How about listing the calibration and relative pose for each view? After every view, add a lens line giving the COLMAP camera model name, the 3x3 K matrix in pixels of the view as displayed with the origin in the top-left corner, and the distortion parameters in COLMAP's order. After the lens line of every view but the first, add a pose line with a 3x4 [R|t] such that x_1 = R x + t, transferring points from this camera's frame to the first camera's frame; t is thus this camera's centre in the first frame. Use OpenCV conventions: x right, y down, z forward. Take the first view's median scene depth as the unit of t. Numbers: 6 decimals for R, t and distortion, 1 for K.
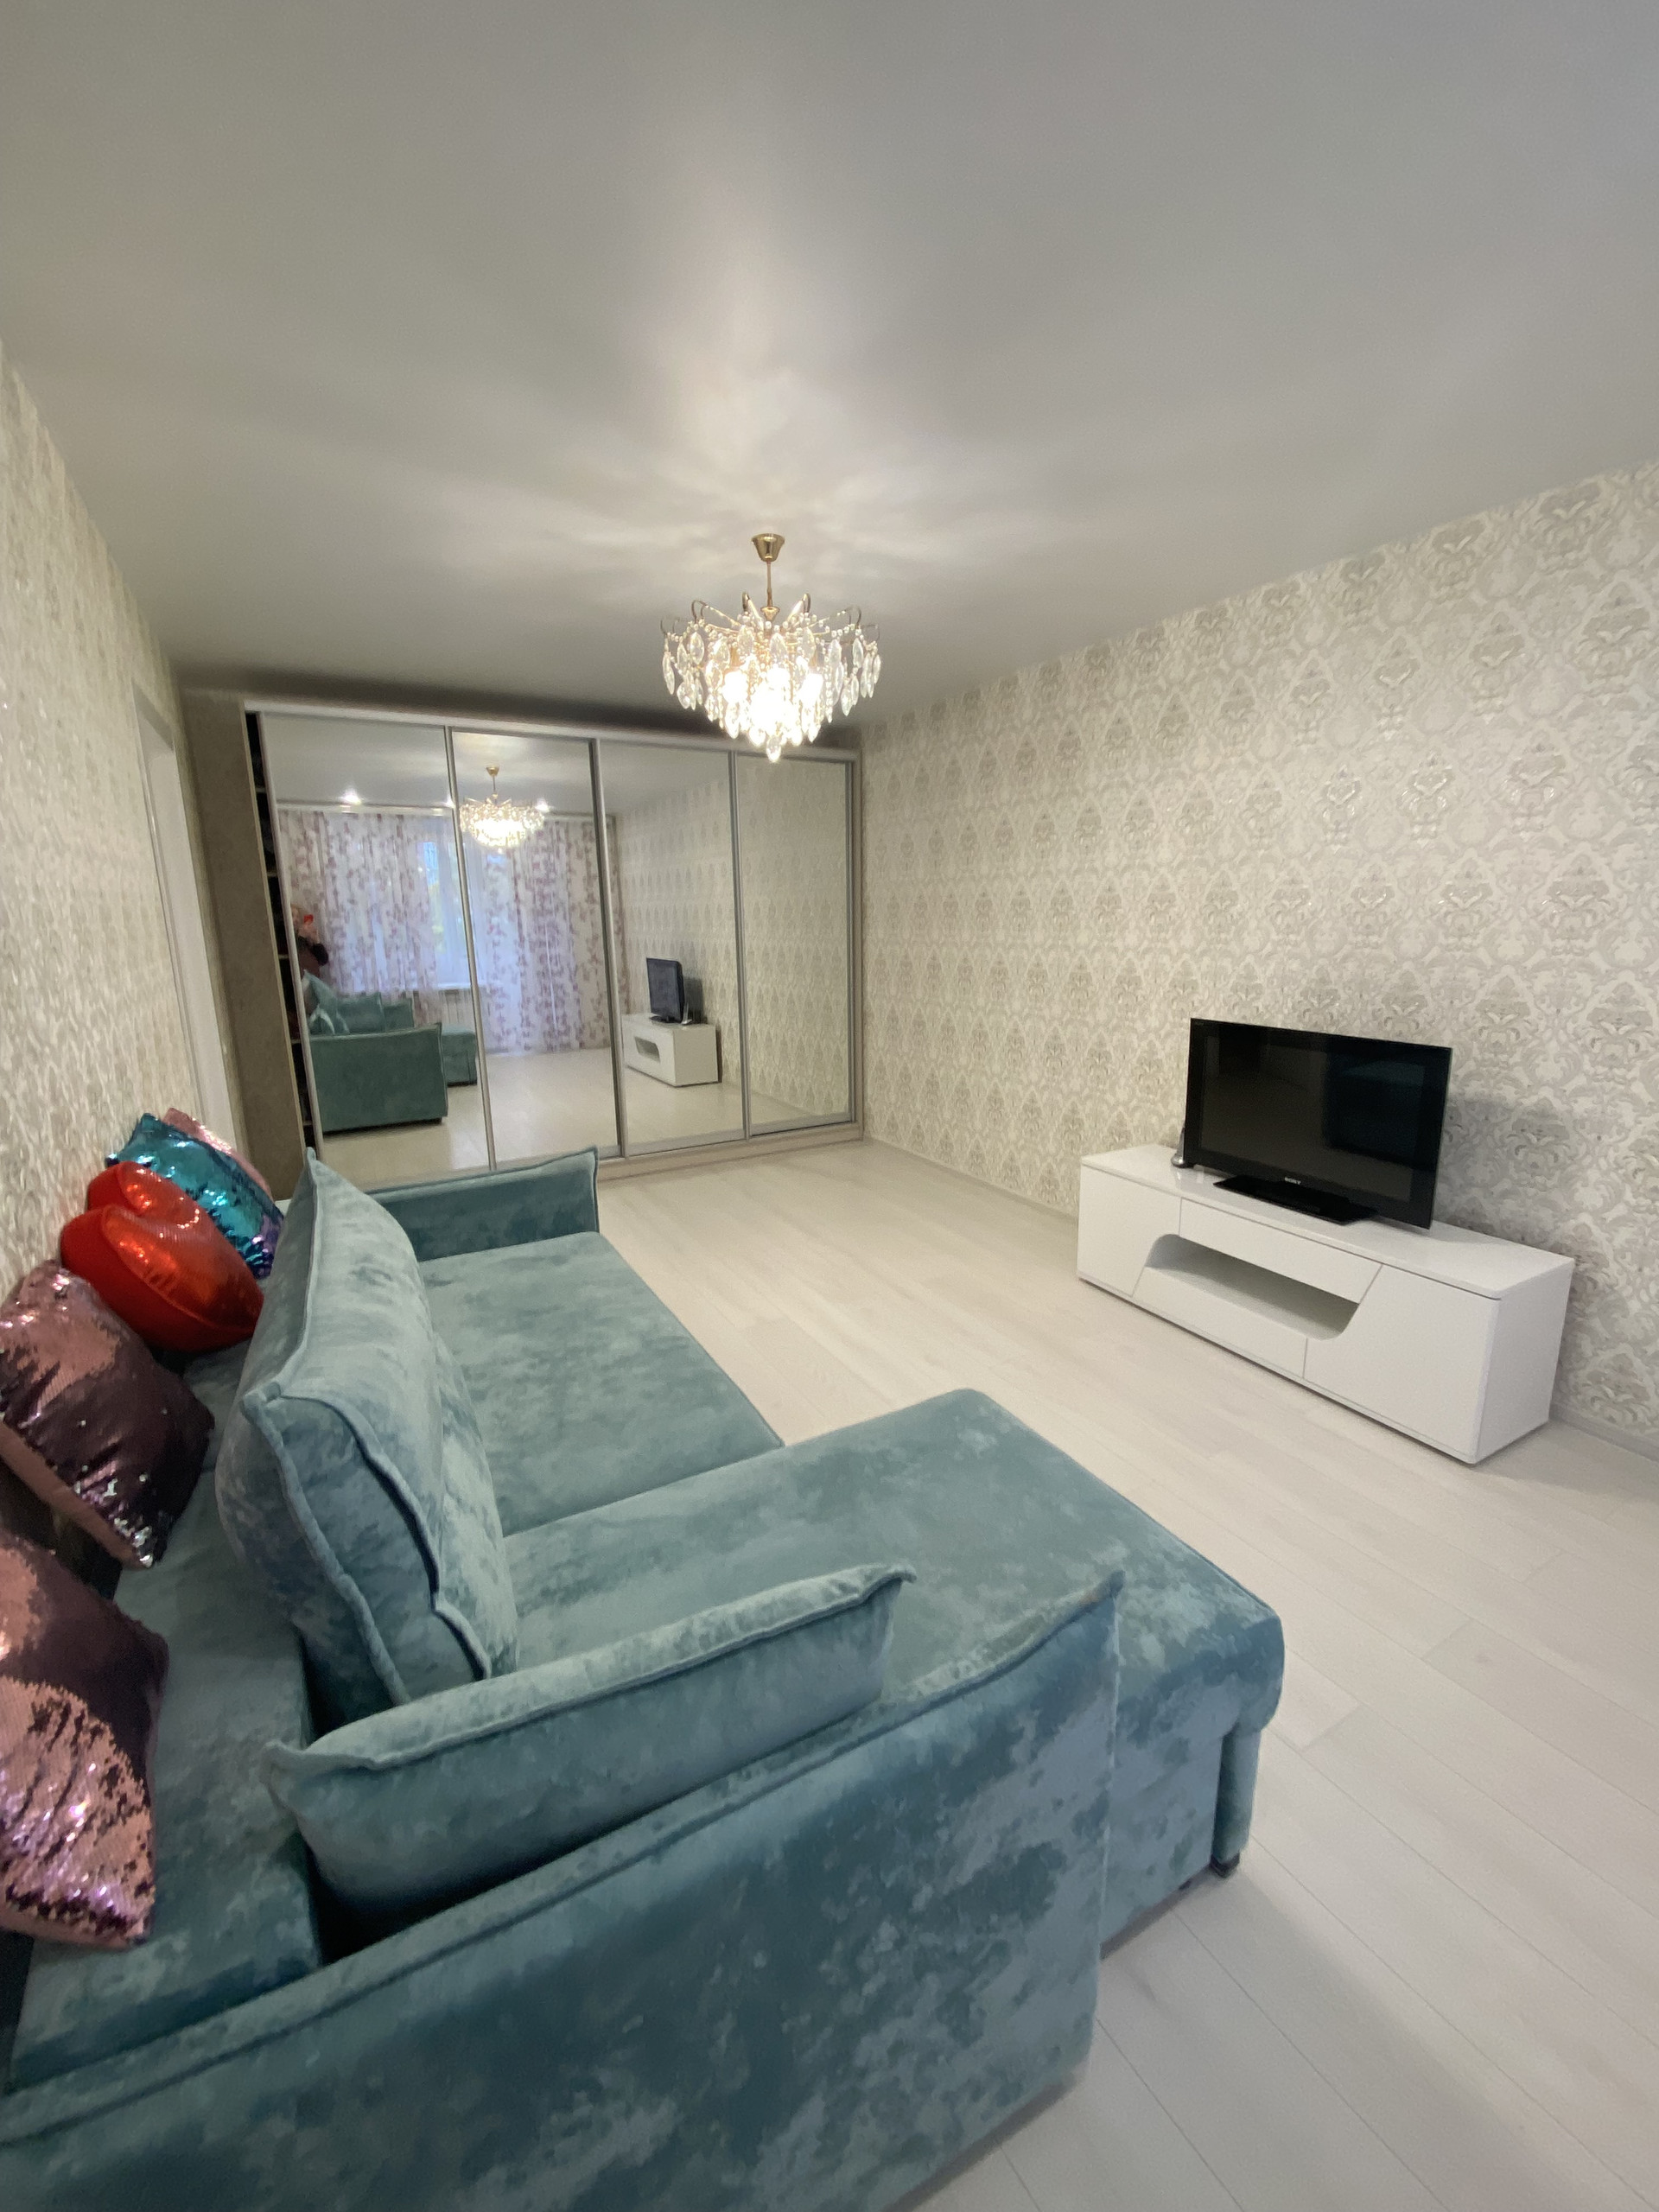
lens RADIAL K [[885.9, 0, 829.5], [0, 885.9, 1106.0], [0, 0, 1]] dist [-0.000964, -0.000120]
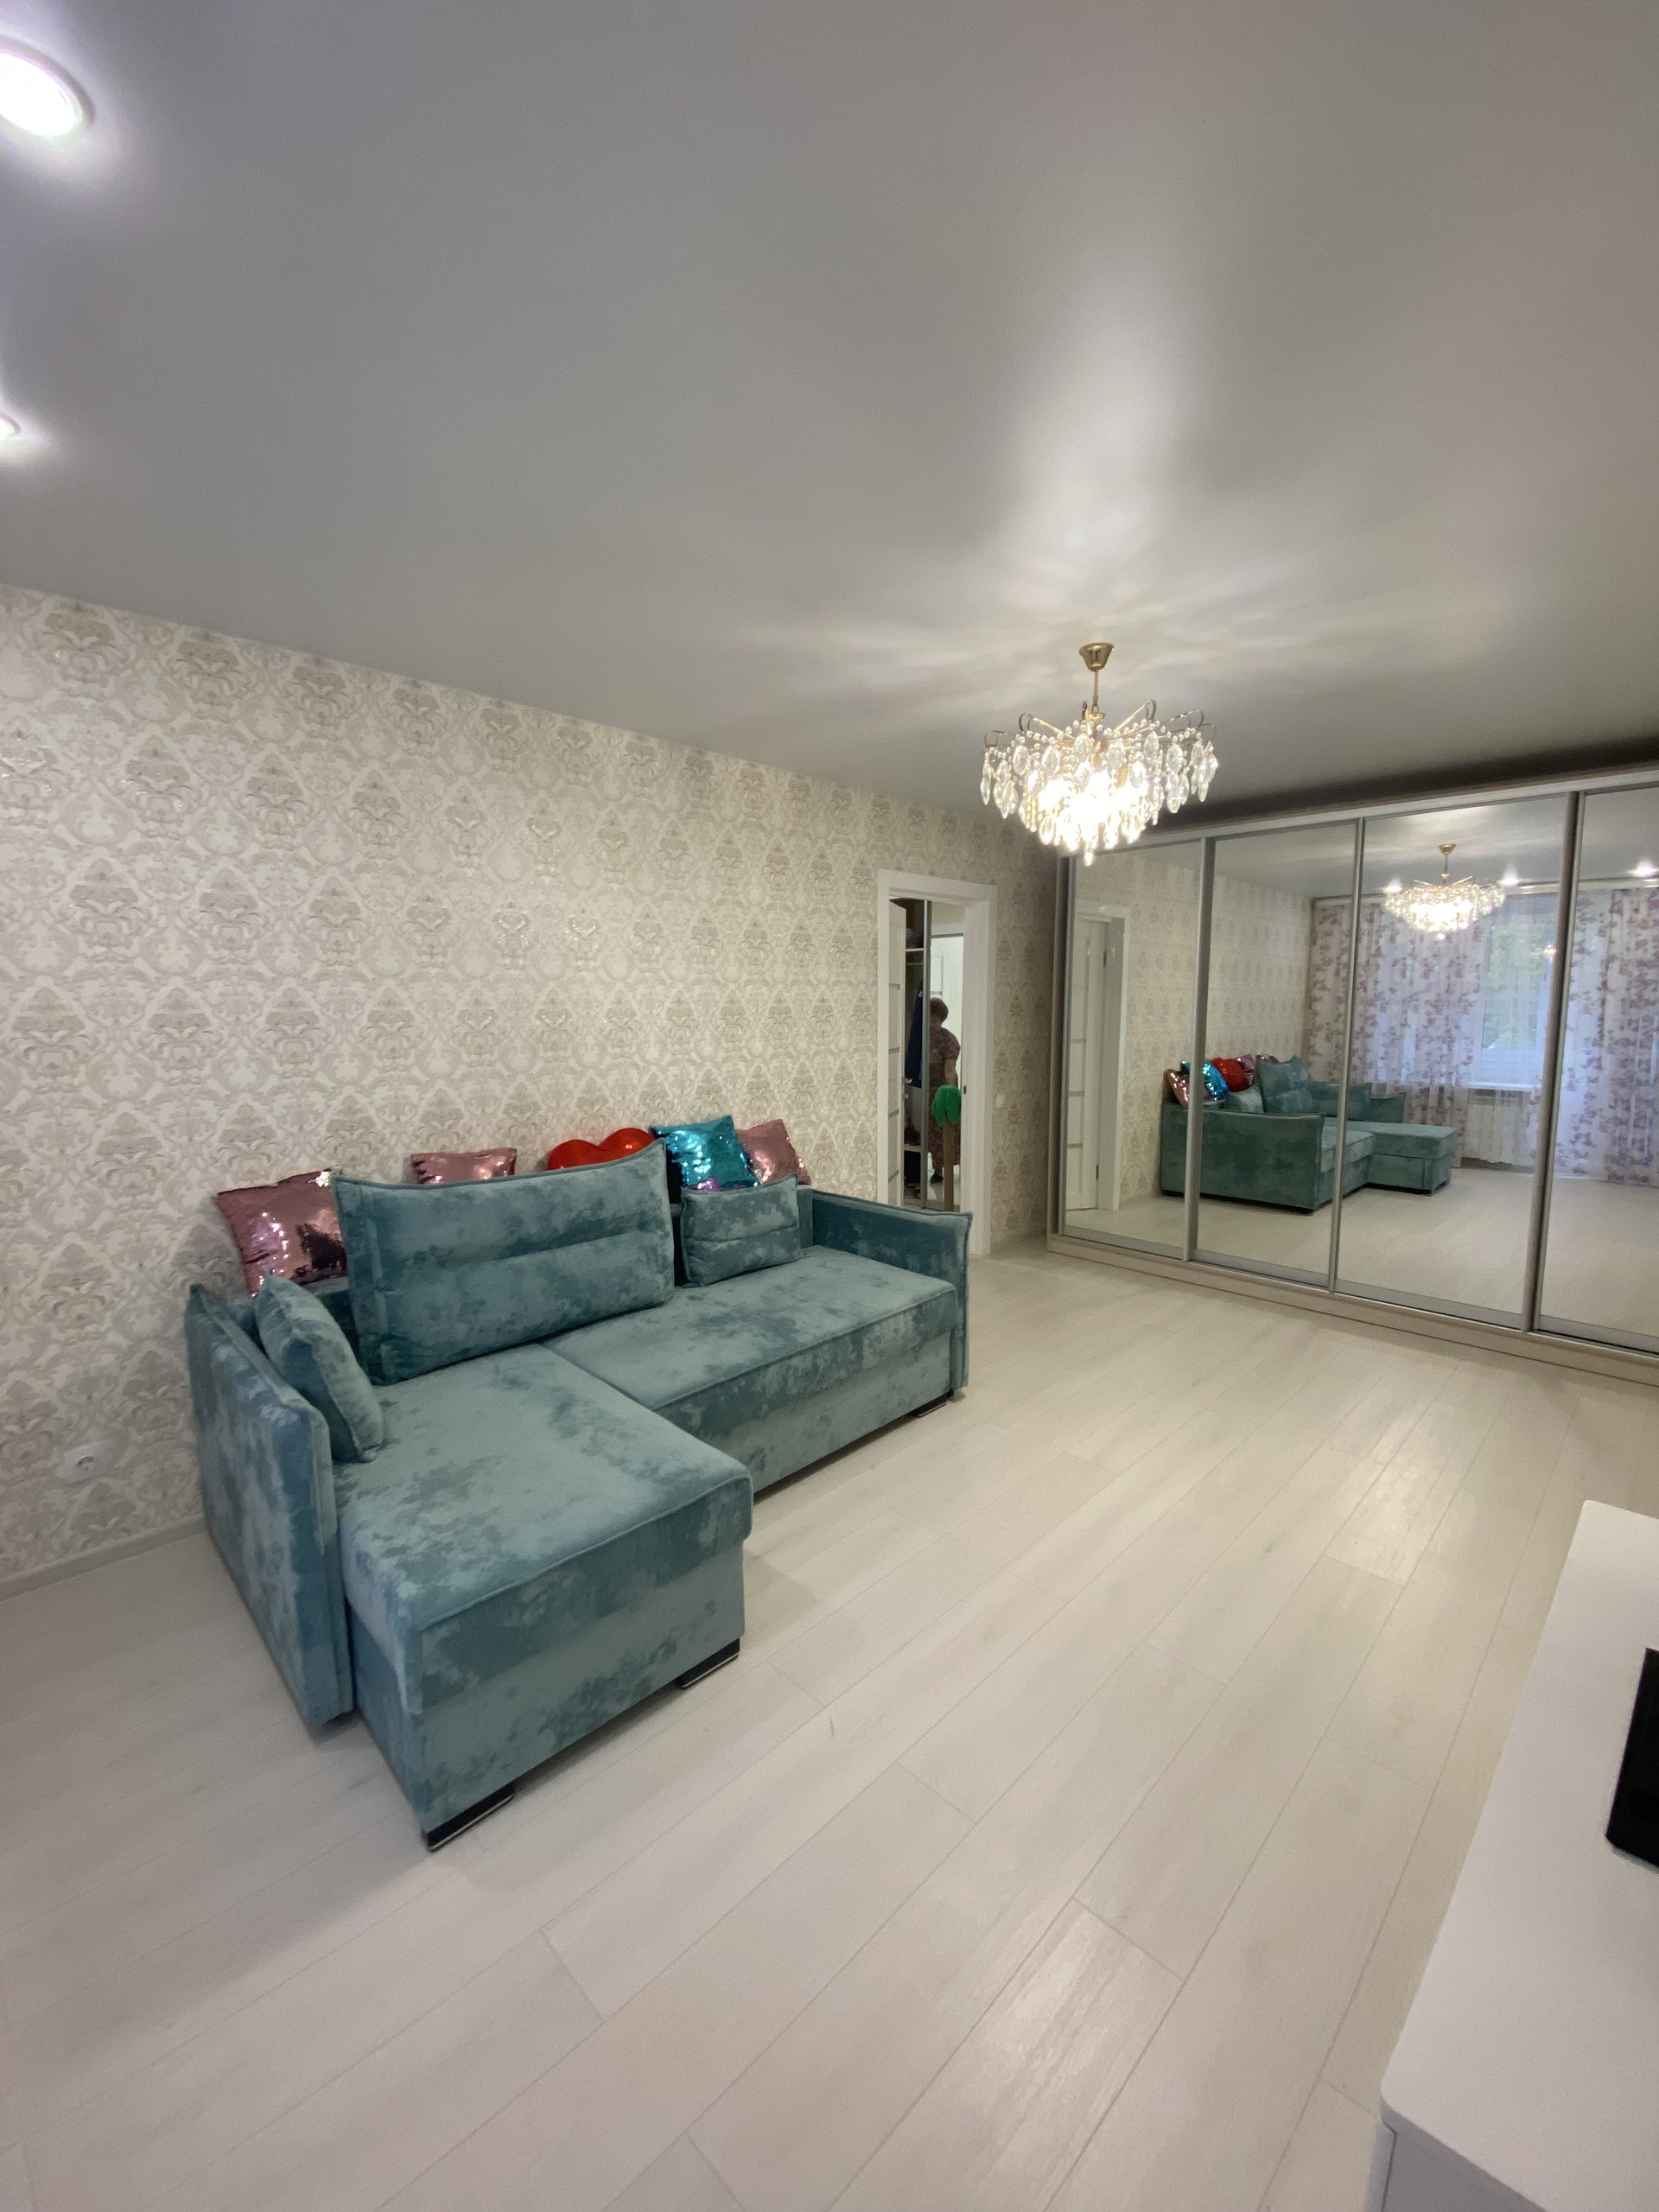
lens RADIAL K [[885.9, 0, 829.5], [0, 885.9, 1106.0], [0, 0, 1]] dist [-0.000964, -0.000120]
pose [[0.293357, 0.121328, -0.948273, 0.228398], [-0.207729, 0.976304, 0.060651, -0.035545], [0.933161, 0.179191, 0.311609, 0.133585]]
